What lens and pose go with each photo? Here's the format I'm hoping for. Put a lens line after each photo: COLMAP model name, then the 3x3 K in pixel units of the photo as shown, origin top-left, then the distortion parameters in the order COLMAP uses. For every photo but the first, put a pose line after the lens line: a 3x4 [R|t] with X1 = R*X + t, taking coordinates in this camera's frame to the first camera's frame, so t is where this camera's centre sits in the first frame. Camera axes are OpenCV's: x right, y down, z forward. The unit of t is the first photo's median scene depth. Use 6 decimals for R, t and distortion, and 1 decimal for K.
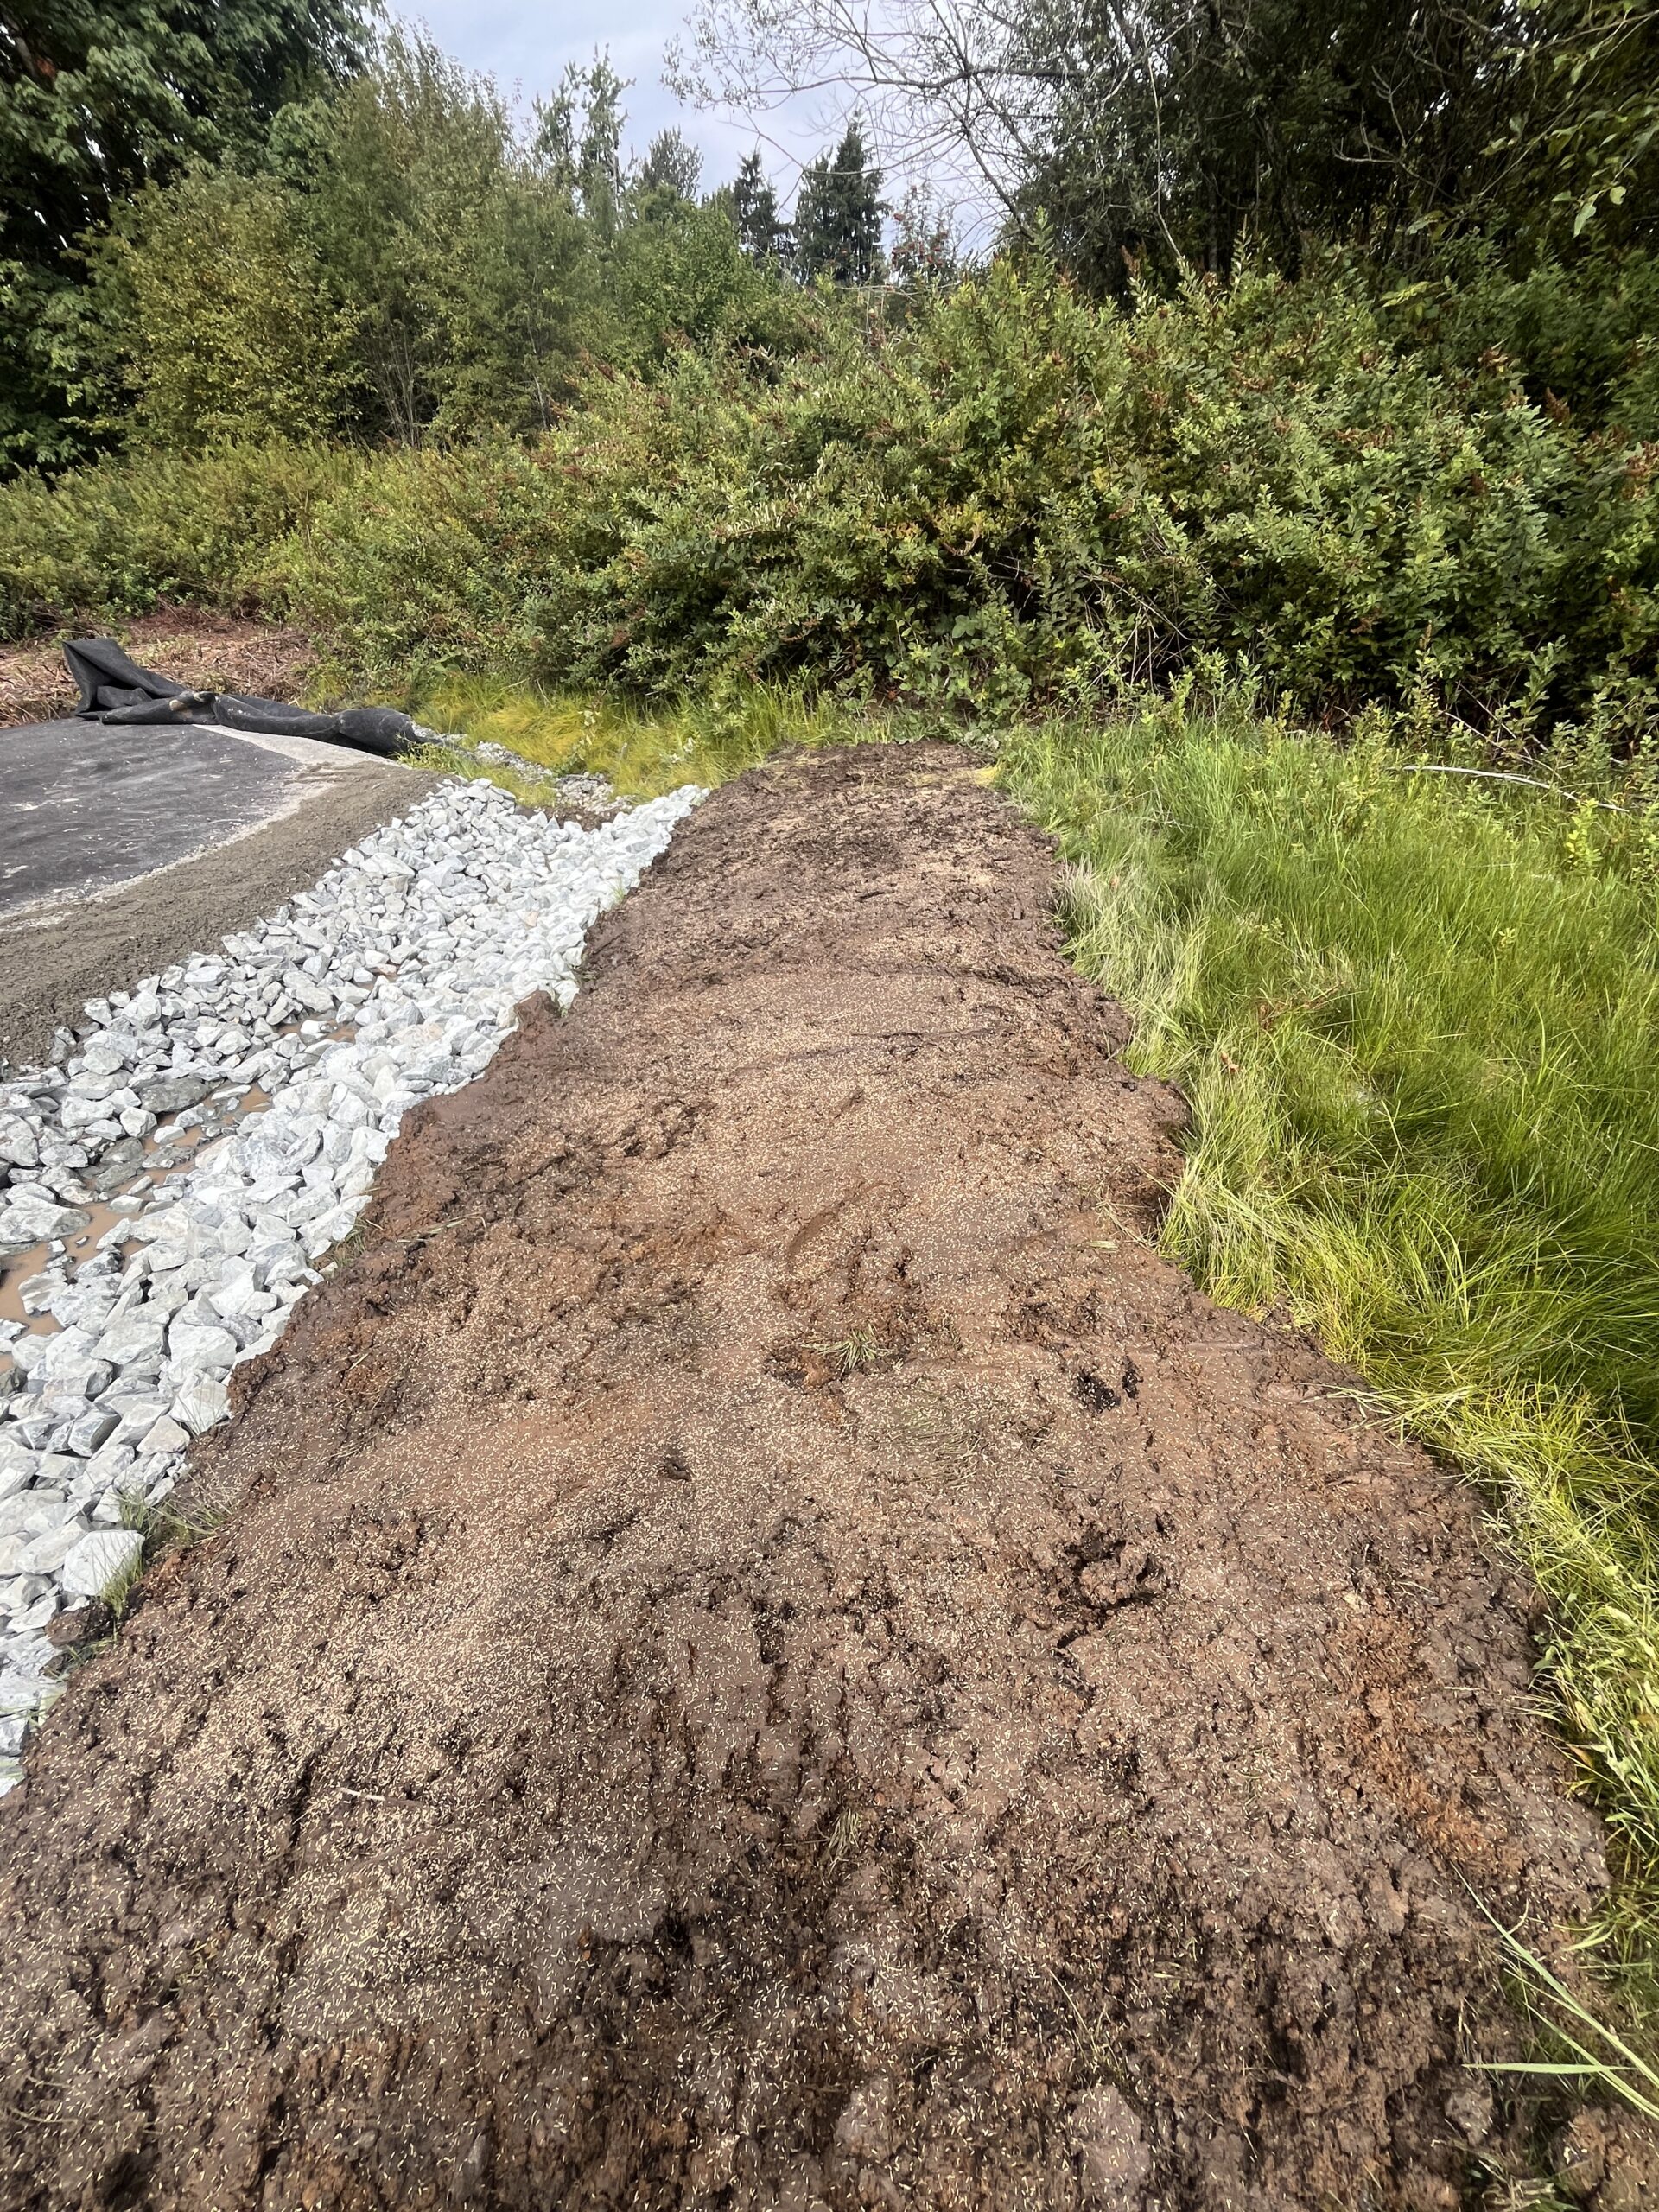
lens RADIAL K [[894.0, 0, 825.9], [0, 894.0, 1094.7], [0, 0, 1]] dist [-0.003050, -0.000527]
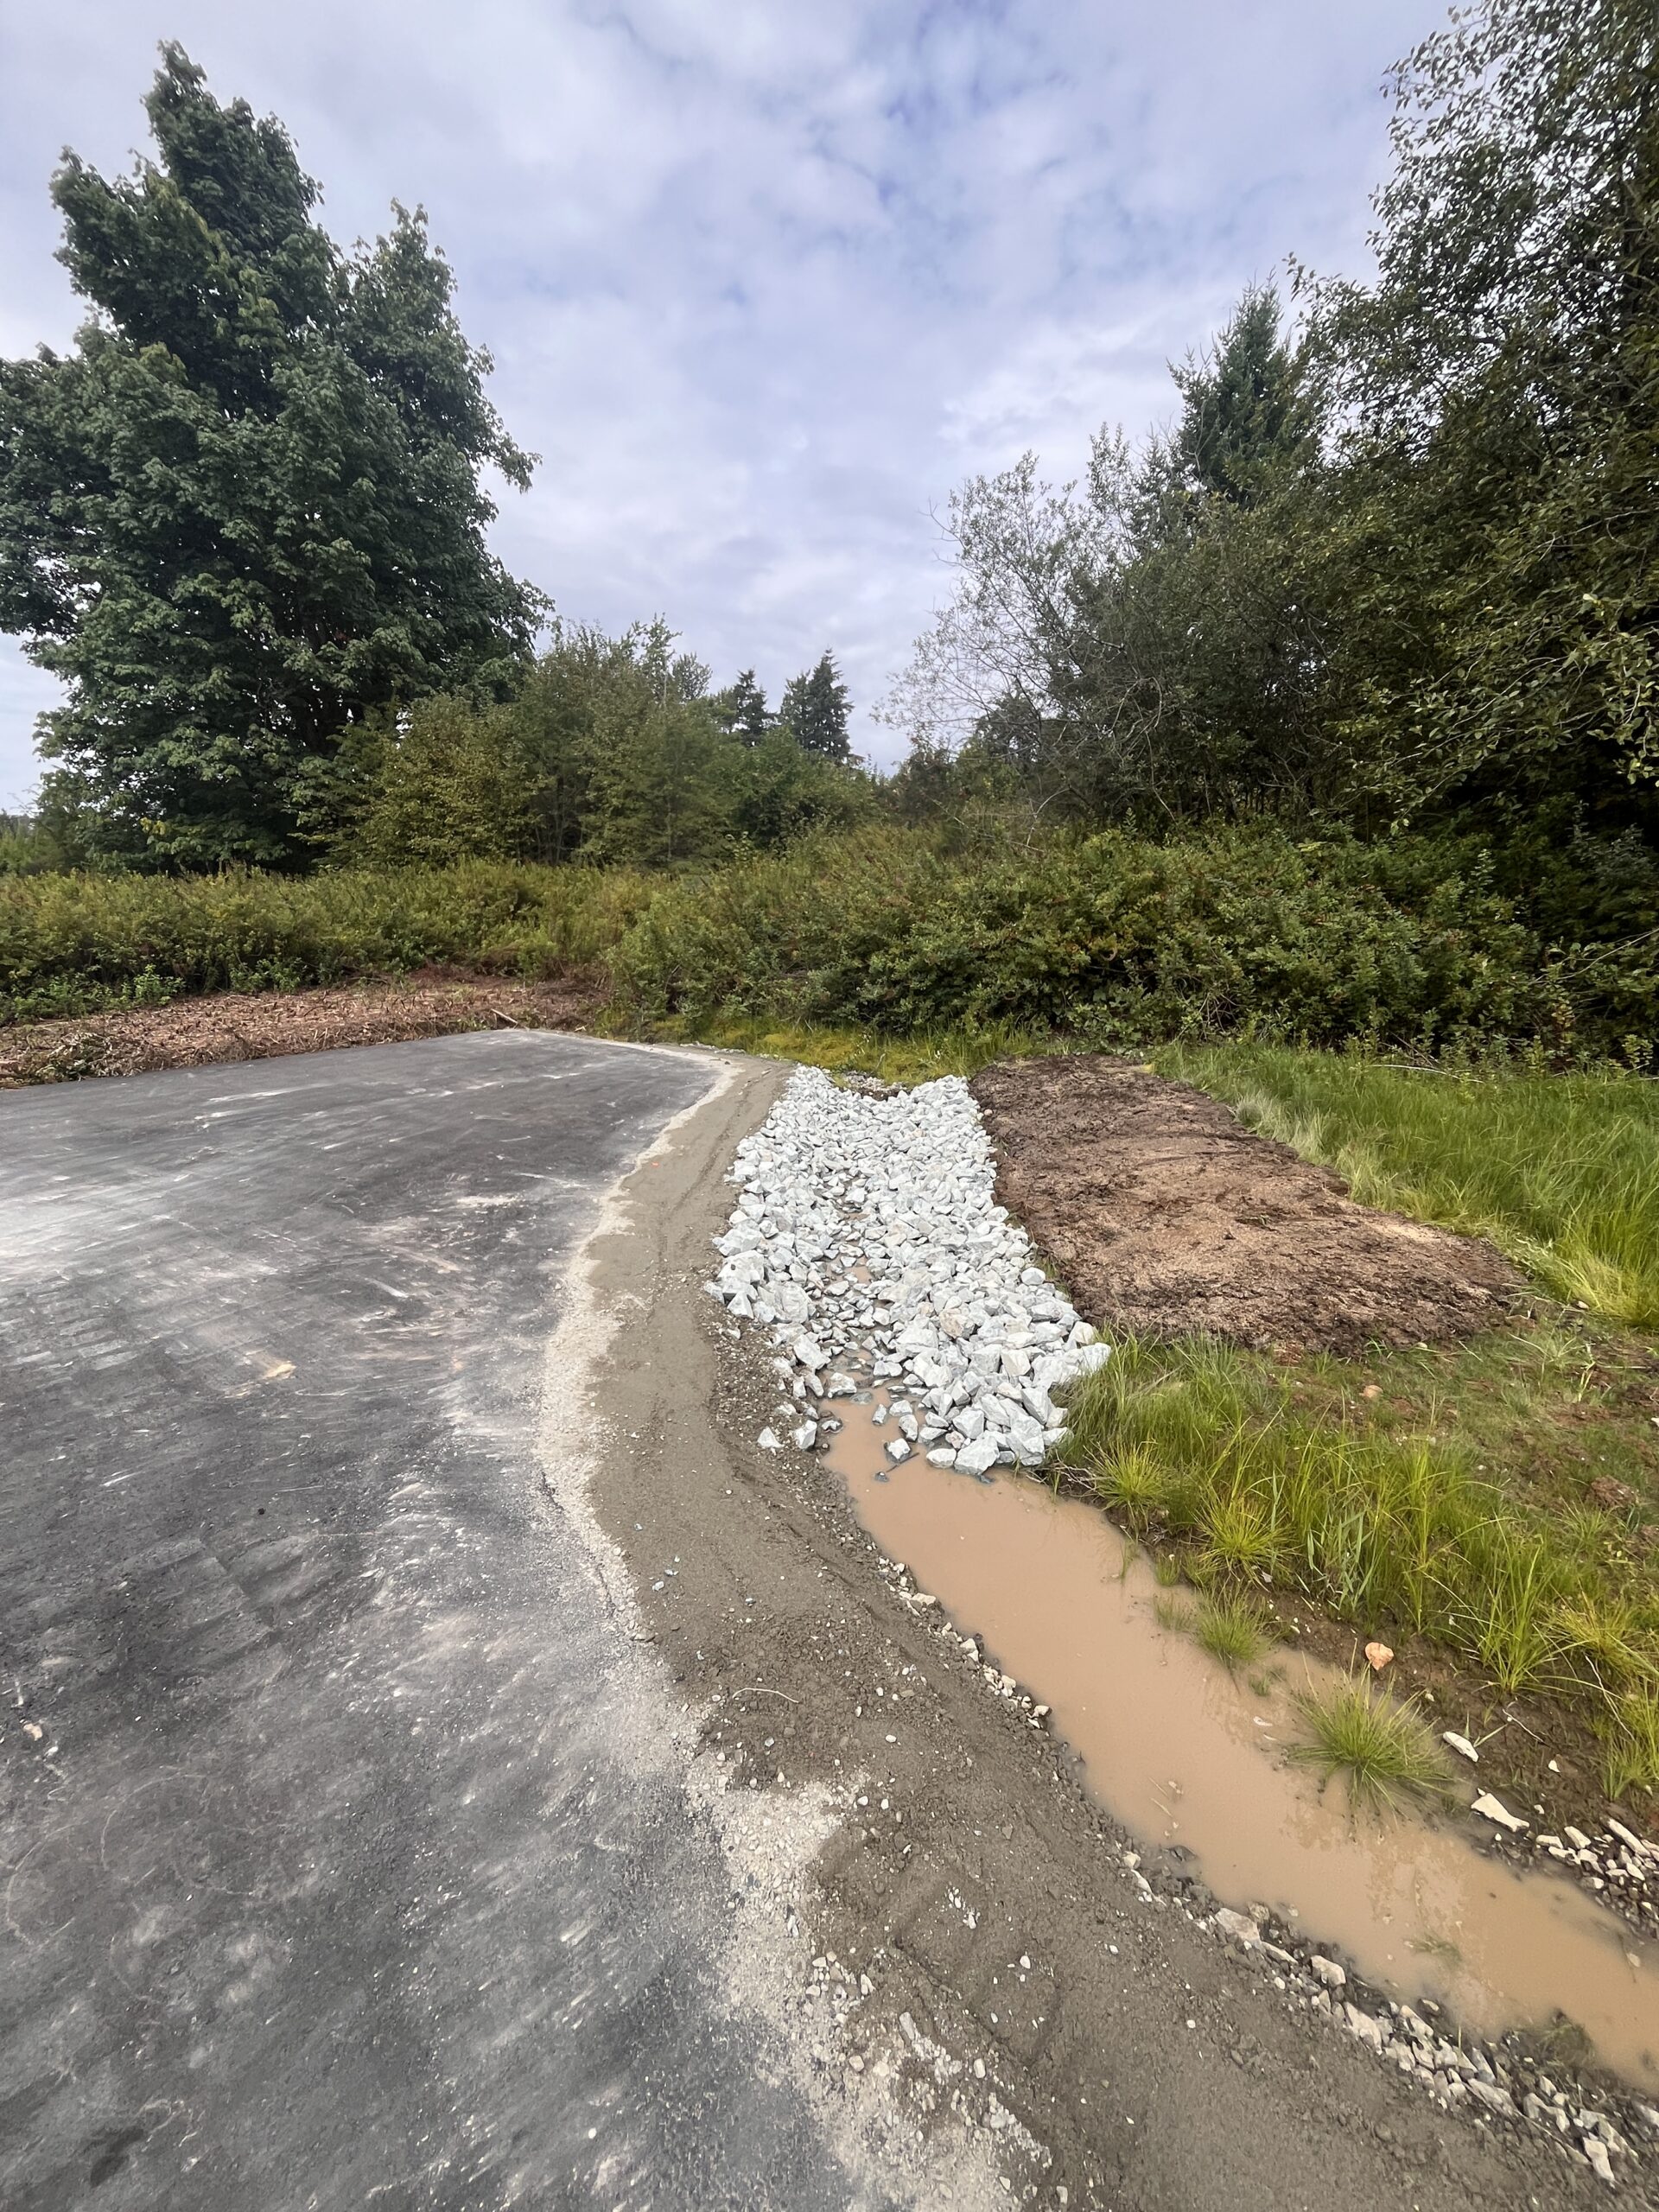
lens RADIAL K [[894.0, 0, 825.9], [0, 894.0, 1094.7], [0, 0, 1]] dist [-0.003050, -0.000527]
pose [[0.998556, 0.022544, 0.048766, -0.424517], [-0.003535, 0.933305, -0.359067, 0.264438], [-0.053608, 0.358376, 0.932037, -0.488884]]
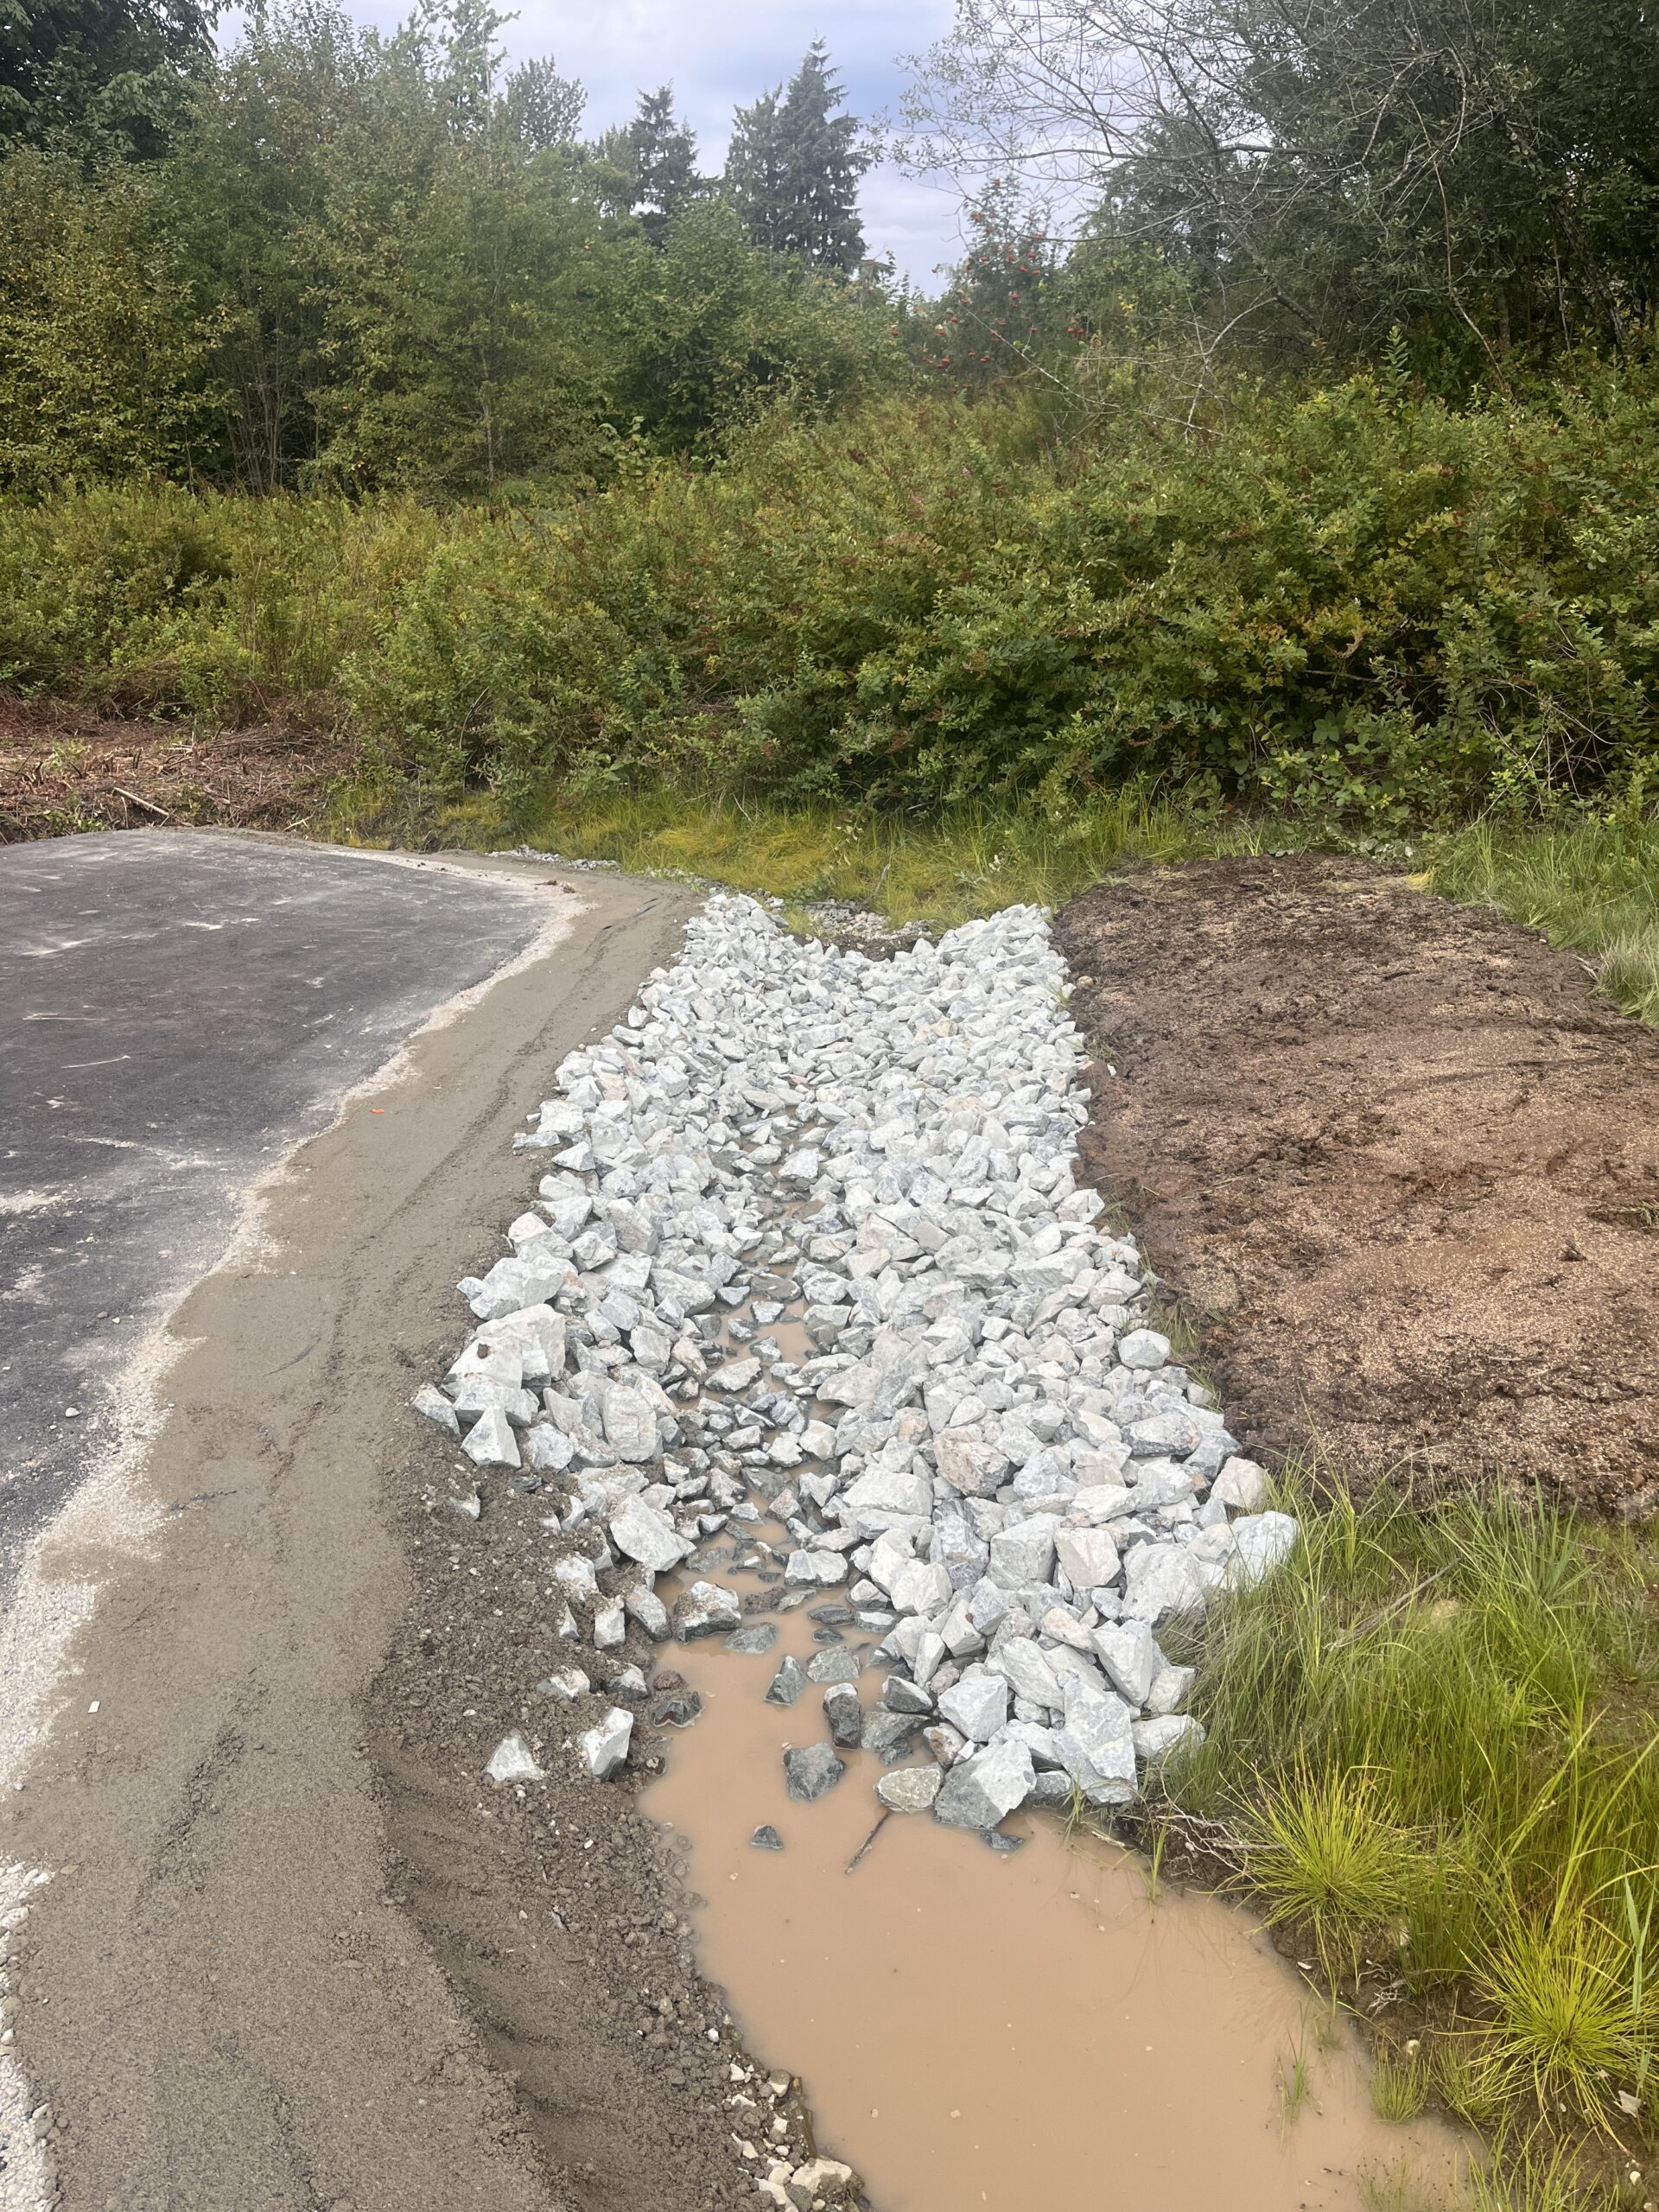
lens RADIAL K [[1658.3, 0, 829.5], [0, 1658.3, 1106.0], [0, 0, 1]] dist [0.058850, -0.080615]
pose [[0.998976, -0.005153, 0.044950, -0.361723], [0.016772, 0.964887, -0.262130, 0.213327], [-0.042021, 0.262616, 0.963985, -0.389660]]
